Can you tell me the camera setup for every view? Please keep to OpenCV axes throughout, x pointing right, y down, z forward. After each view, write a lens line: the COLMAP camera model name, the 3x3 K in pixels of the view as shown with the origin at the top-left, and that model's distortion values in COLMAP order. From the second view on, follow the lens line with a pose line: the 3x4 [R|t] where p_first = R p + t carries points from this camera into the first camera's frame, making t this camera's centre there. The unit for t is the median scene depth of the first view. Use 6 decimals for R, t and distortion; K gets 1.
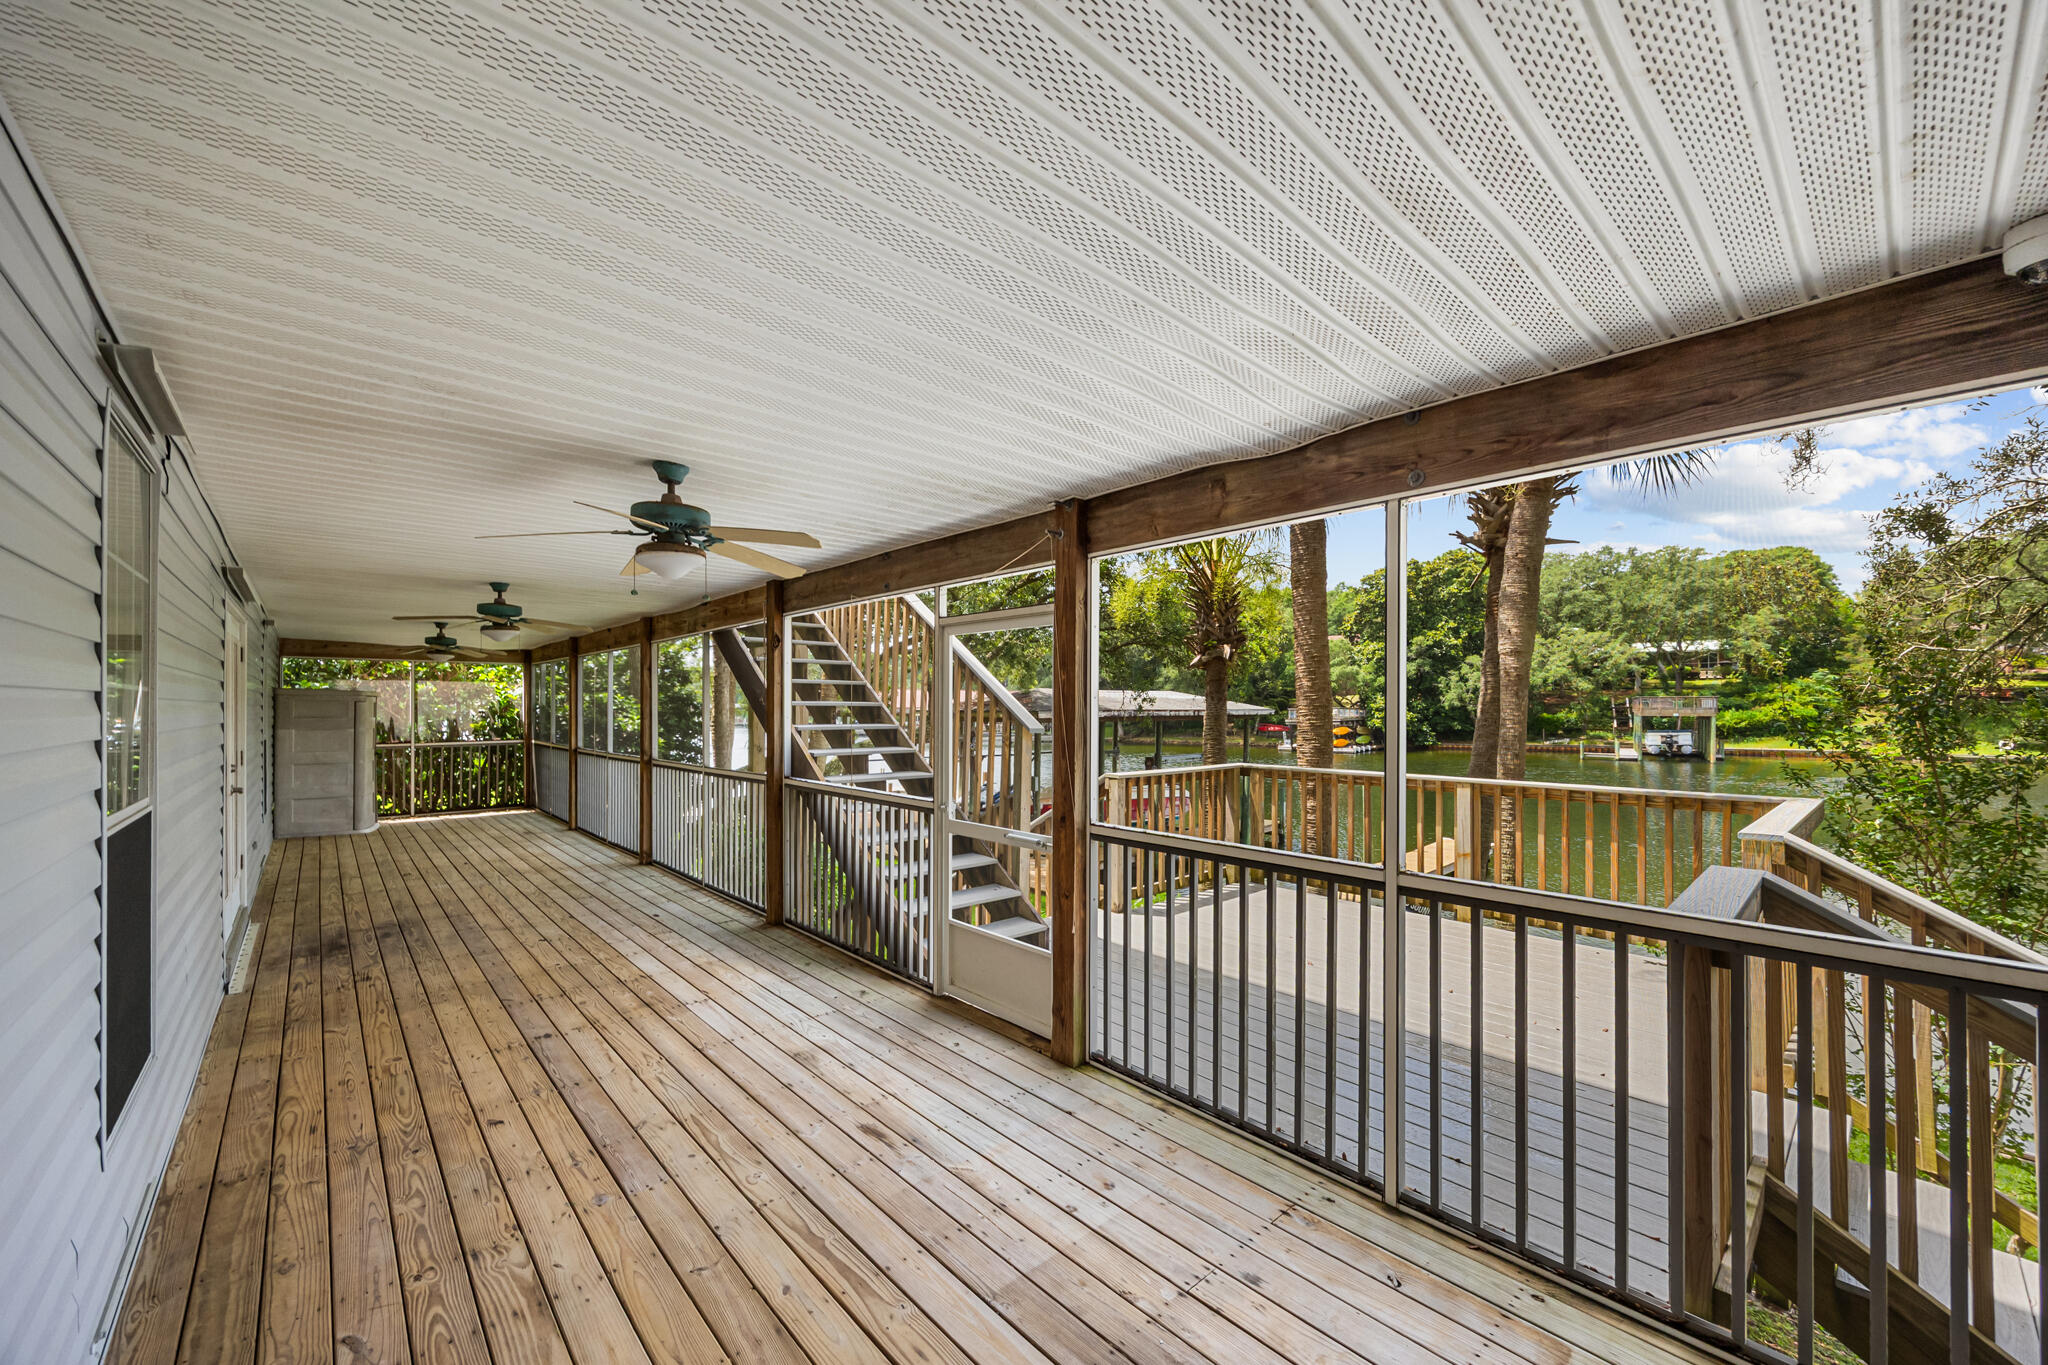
lens RADIAL K [[785.1, 0, 1024.0], [0, 785.1, 682.5], [0, 0, 1]] dist [0.000037, 0.000000]
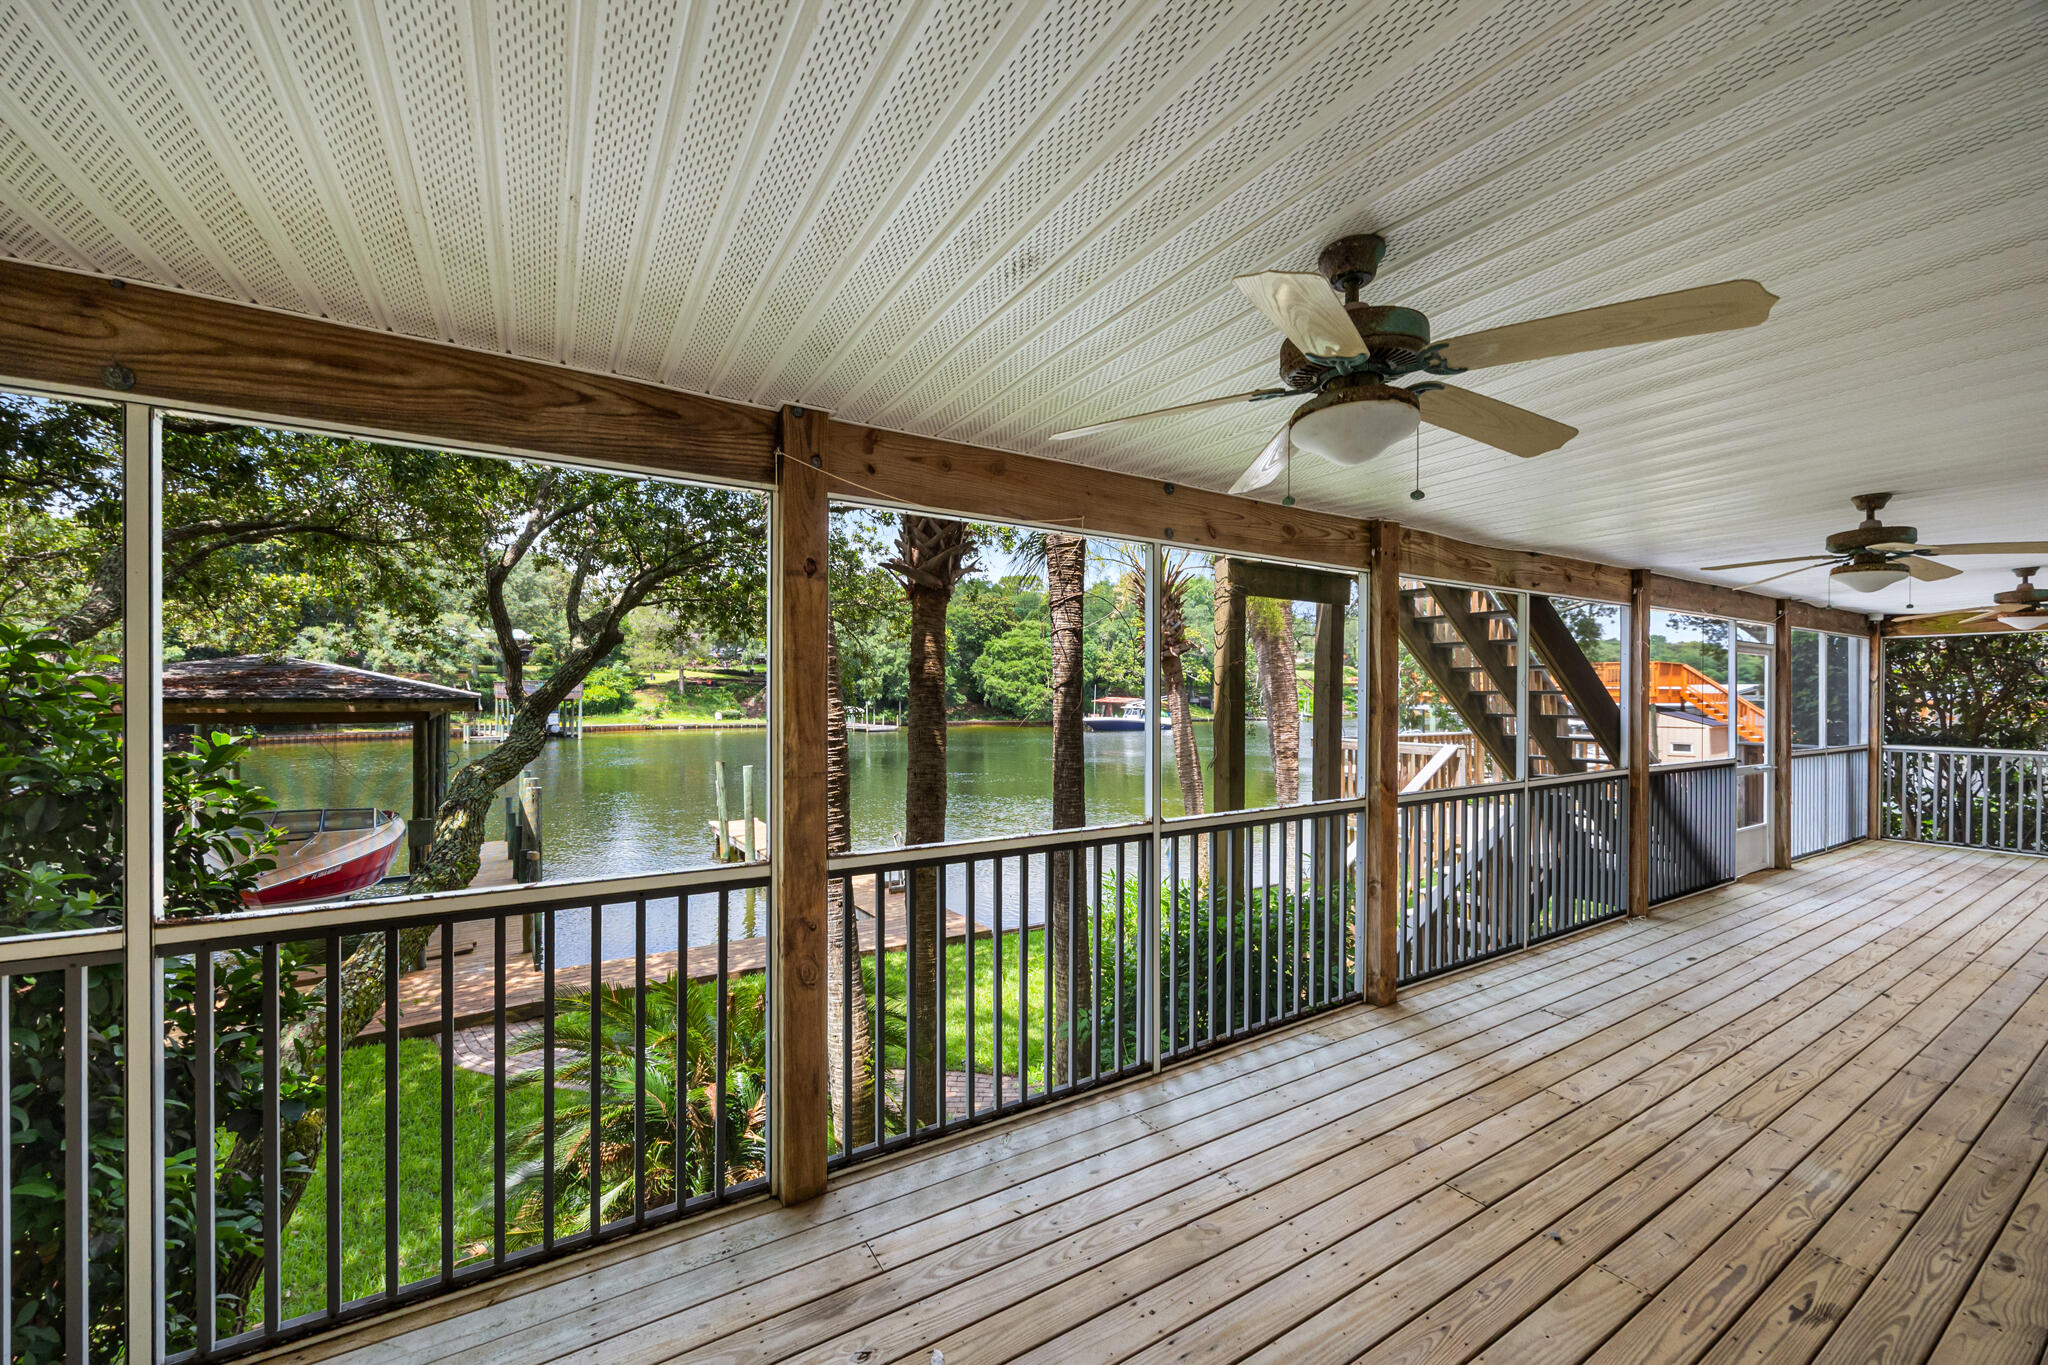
lens RADIAL K [[785.1, 0, 1024.0], [0, 785.1, 682.5], [0, 0, 1]] dist [0.000037, 0.000000]
pose [[0.178792, 0.013044, 0.983801, -0.678611], [-0.035452, 0.999348, -0.006807, 0.018223], [-0.983248, -0.033661, 0.179137, 0.748091]]
